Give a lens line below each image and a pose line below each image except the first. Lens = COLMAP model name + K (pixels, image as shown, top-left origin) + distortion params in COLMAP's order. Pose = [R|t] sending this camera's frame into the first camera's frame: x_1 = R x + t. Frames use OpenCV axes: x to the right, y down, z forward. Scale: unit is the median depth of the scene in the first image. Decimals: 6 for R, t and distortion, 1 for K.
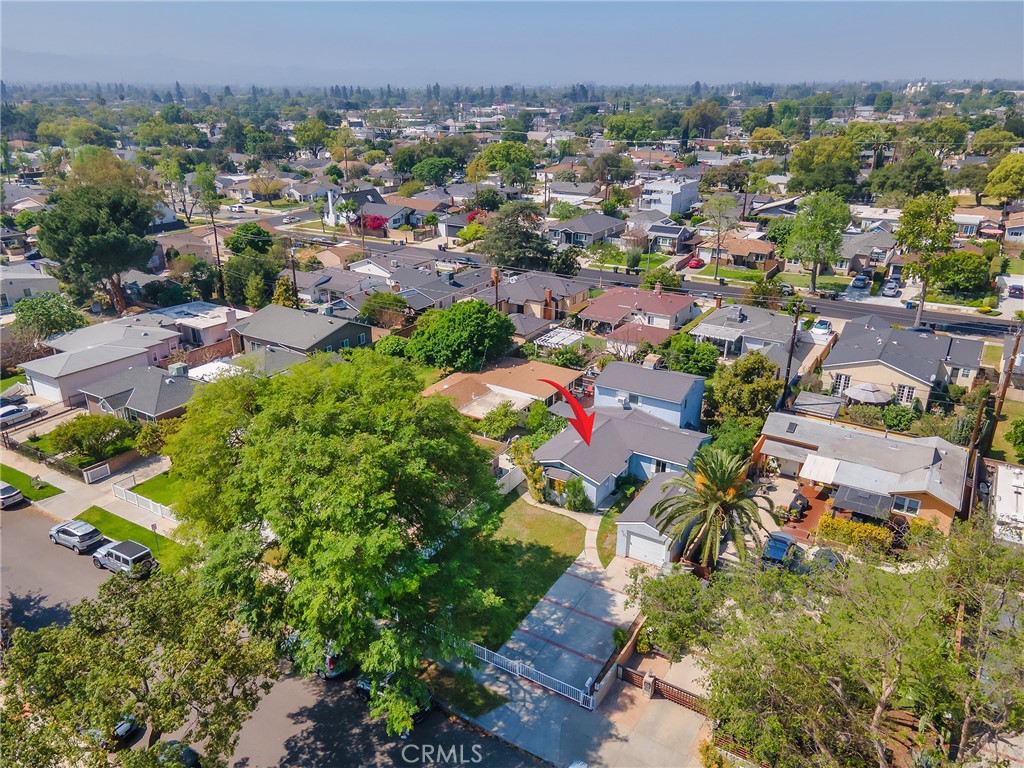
lens RADIAL K [[743.1, 0, 503.8], [0, 743.1, 377.8], [0, 0, 1]] dist [0.029440, 0.032956]
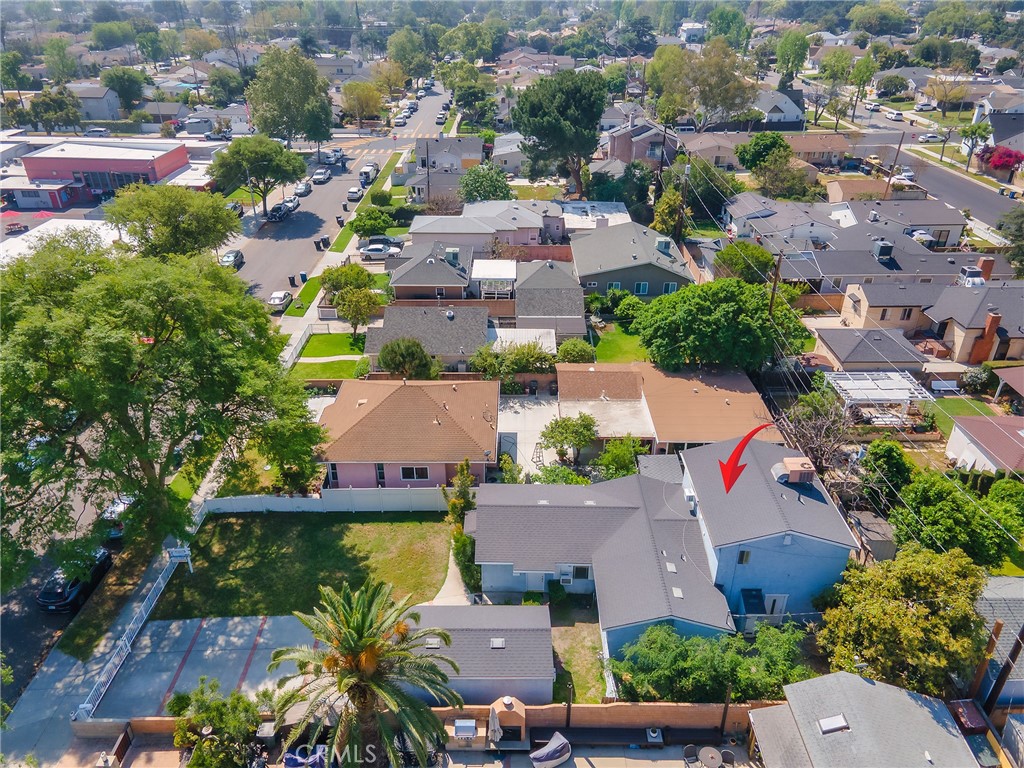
lens RADIAL K [[743.1, 0, 503.8], [0, 743.1, 377.8], [0, 0, 1]] dist [0.029440, 0.032956]
pose [[0.525986, 0.406655, -0.746974, 0.381022], [-0.305292, 0.910025, 0.280447, -0.141210], [0.793810, 0.080534, 0.602809, 0.371040]]
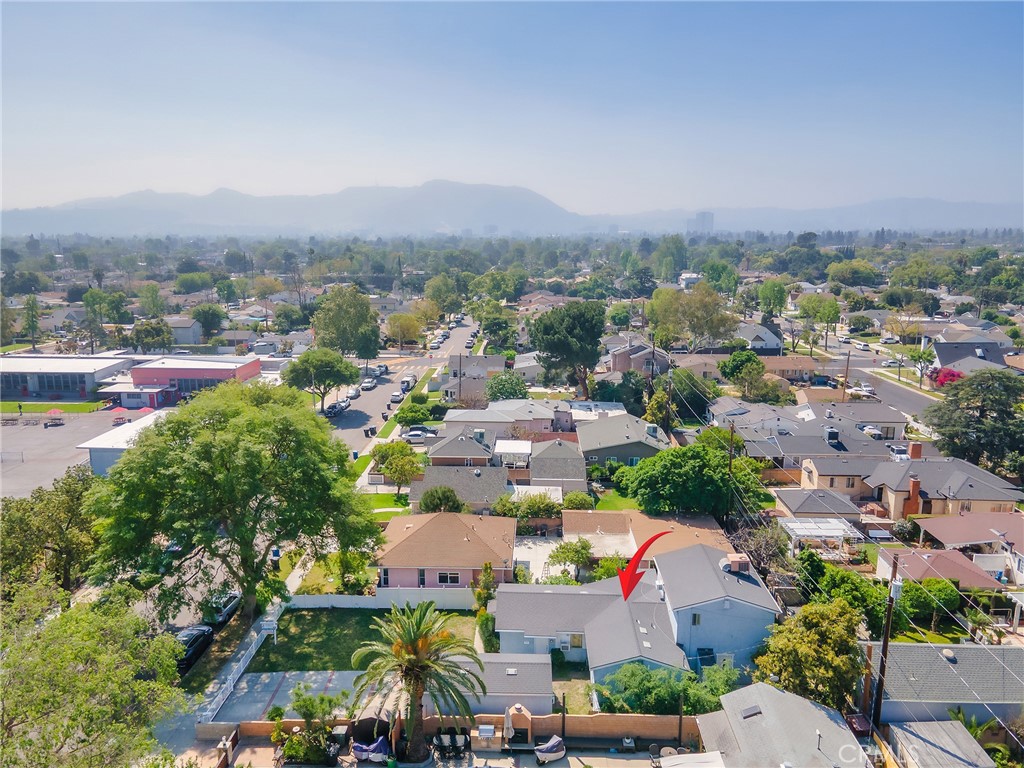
lens RADIAL K [[743.1, 0, 503.8], [0, 743.1, 377.8], [0, 0, 1]] dist [0.029440, 0.032956]
pose [[0.500804, 0.168891, -0.848923, 0.553553], [-0.314012, 0.949412, 0.003638, -0.102072], [0.806593, 0.264750, 0.528503, 0.277260]]
